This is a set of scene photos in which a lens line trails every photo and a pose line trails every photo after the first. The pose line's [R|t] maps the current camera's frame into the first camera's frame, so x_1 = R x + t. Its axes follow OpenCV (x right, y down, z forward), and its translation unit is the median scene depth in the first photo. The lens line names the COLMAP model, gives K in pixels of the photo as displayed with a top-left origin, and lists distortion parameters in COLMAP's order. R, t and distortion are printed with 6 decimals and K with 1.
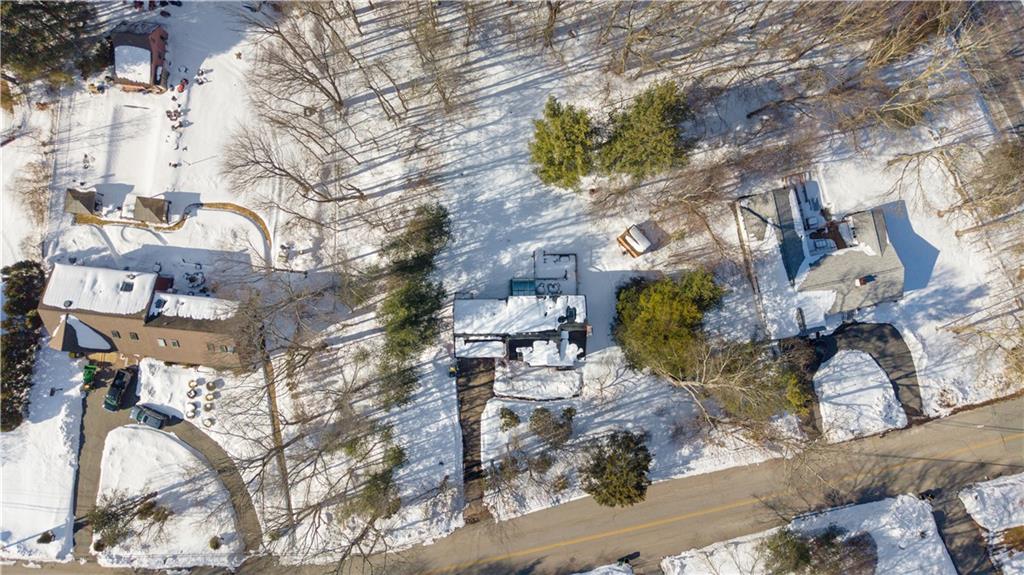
lens RADIAL K [[684.3, 0, 512.0], [0, 684.3, 287.5], [0, 0, 1]] dist [0.046919, -0.040841]
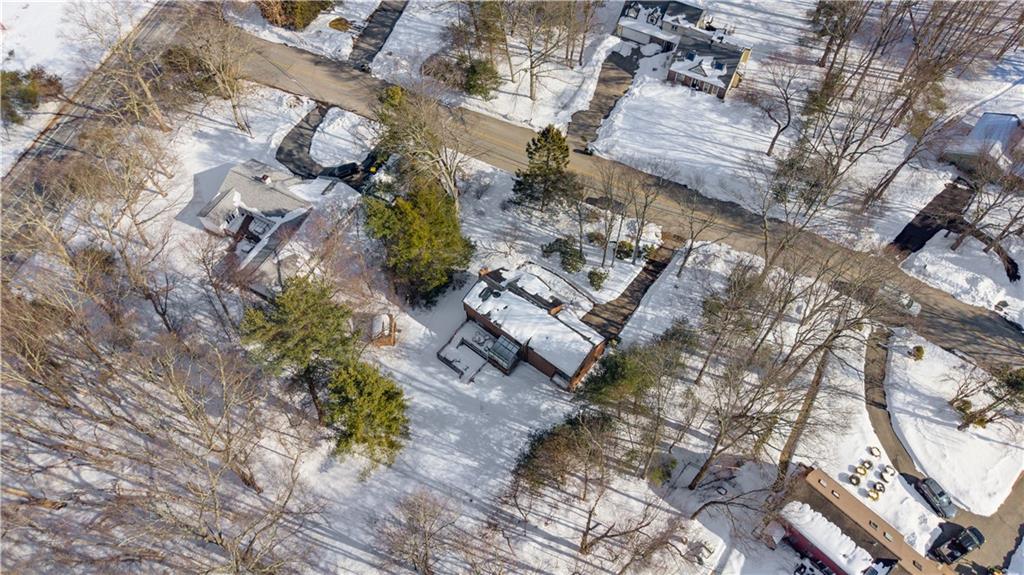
lens RADIAL K [[684.3, 0, 512.0], [0, 684.3, 287.5], [0, 0, 1]] dist [0.046919, -0.040841]
pose [[-0.768146, -0.553799, 0.321337, -0.242141], [0.638506, -0.625294, 0.448683, -0.355082], [-0.047550, 0.549830, 0.833922, 0.160225]]
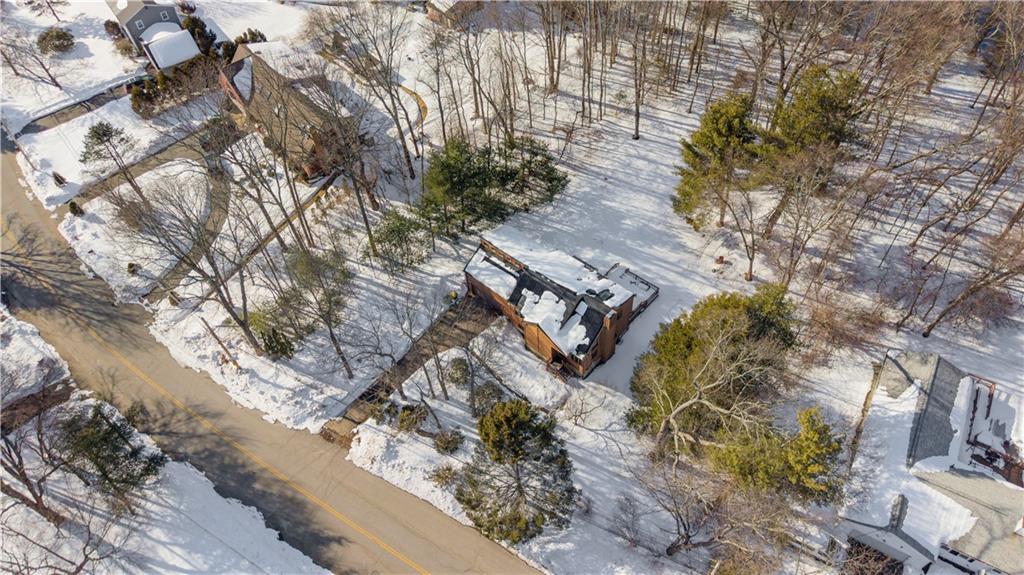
lens RADIAL K [[691.3, 0, 512.0], [0, 691.3, 287.5], [0, 0, 1]] dist [0.047479, -0.042607]
pose [[0.735864, 0.479183, -0.478423, 0.365074], [-0.668041, 0.629131, -0.397386, 0.399971], [0.110570, 0.612028, 0.783068, 0.339551]]
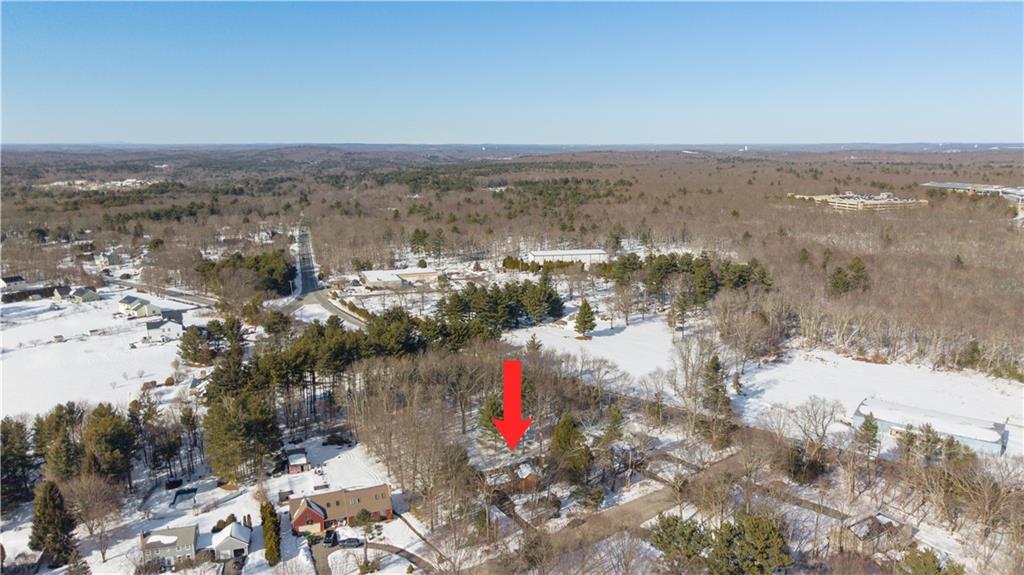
lens RADIAL K [[709.4, 0, 509.7], [0, 709.4, 249.7], [0, 0, 1]] dist [0.006774, 0.002954]
pose [[0.884760, -0.097921, 0.455643, -0.878729], [0.466036, 0.179354, -0.866396, 1.745473], [0.003117, 0.978899, 0.204320, -0.100929]]
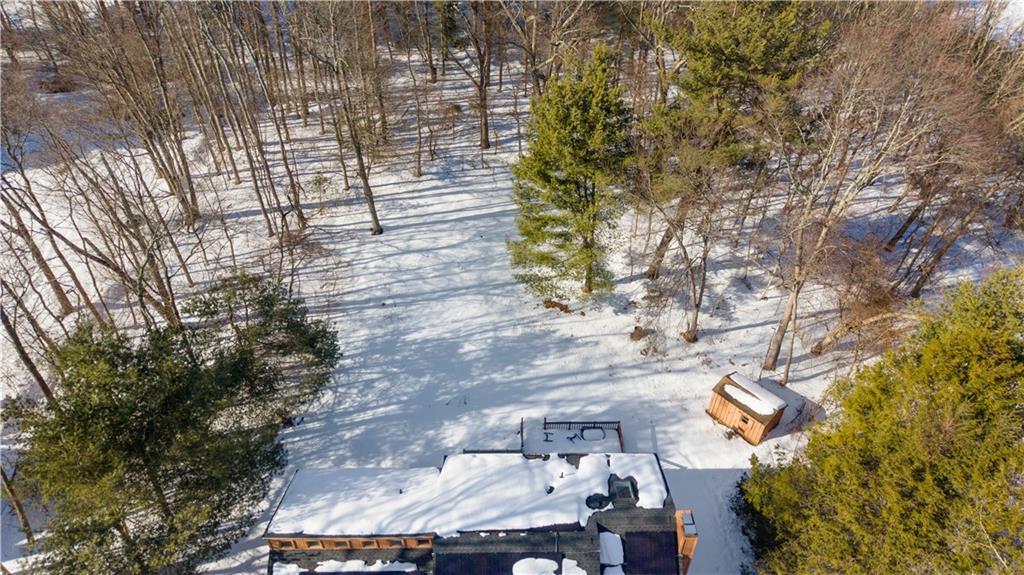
lens RADIAL K [[670.0, 0, 512.0], [0, 670.0, 287.5], [0, 0, 1]] dist [0.043393, -0.092133]
pose [[0.999675, -0.018595, -0.017463, 0.036444], [-0.000222, 0.678202, -0.734876, 0.207811], [0.025508, 0.734640, 0.677977, 0.657501]]
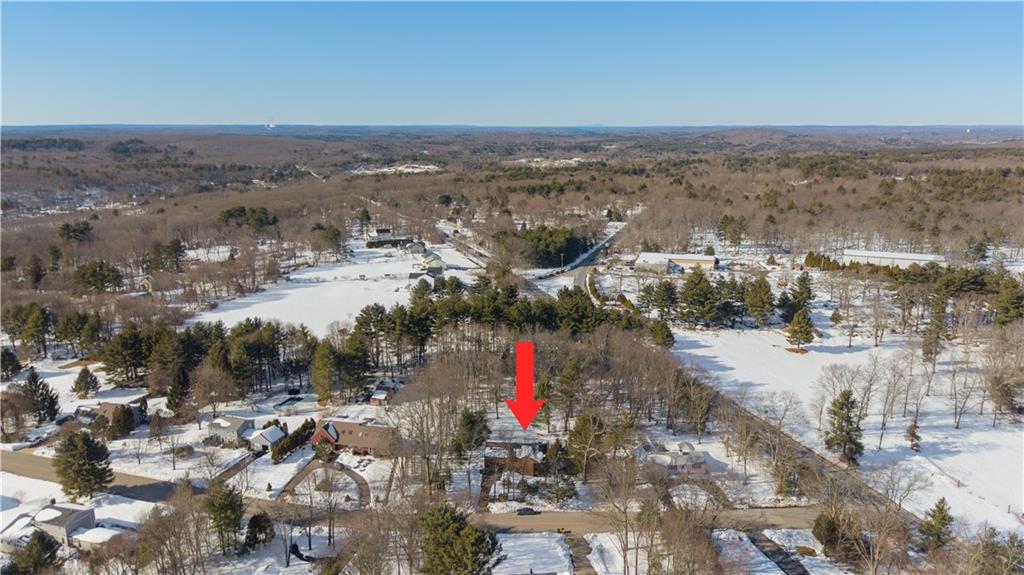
lens RADIAL K [[684.3, 0, 512.0], [0, 684.3, 287.5], [0, 0, 1]] dist [0.046919, -0.040841]
pose [[0.993392, -0.002797, -0.114741, 0.240304], [-0.109559, 0.274845, -0.955226, 1.912587], [0.034208, 0.961485, 0.272722, -0.076937]]
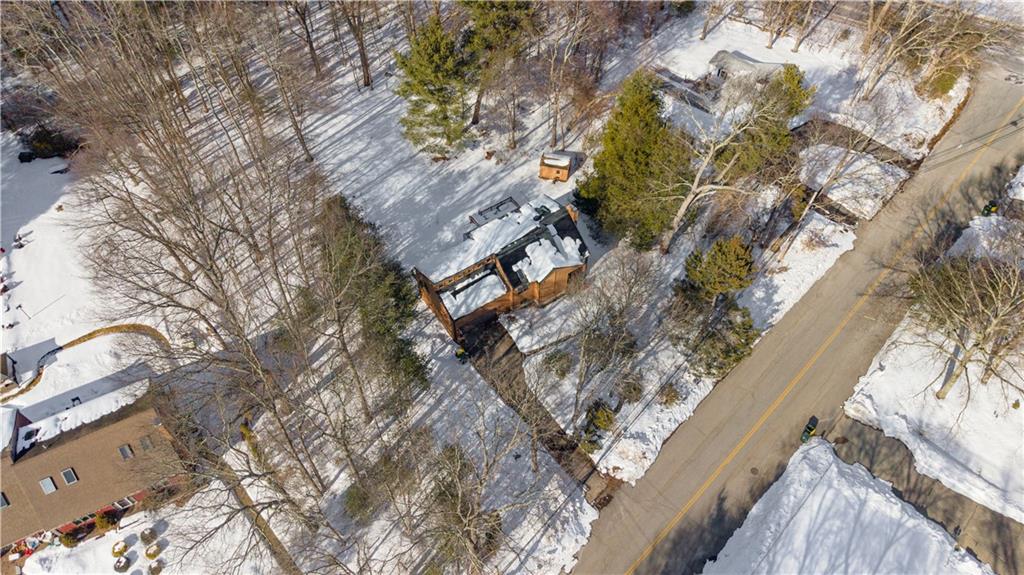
lens RADIAL K [[684.3, 0, 512.0], [0, 684.3, 287.5], [0, 0, 1]] dist [0.046919, -0.040841]
pose [[0.828336, -0.464159, 0.313713, -0.243342], [0.560212, 0.690986, -0.456839, 0.447381], [-0.004725, 0.554162, 0.832396, 0.327159]]
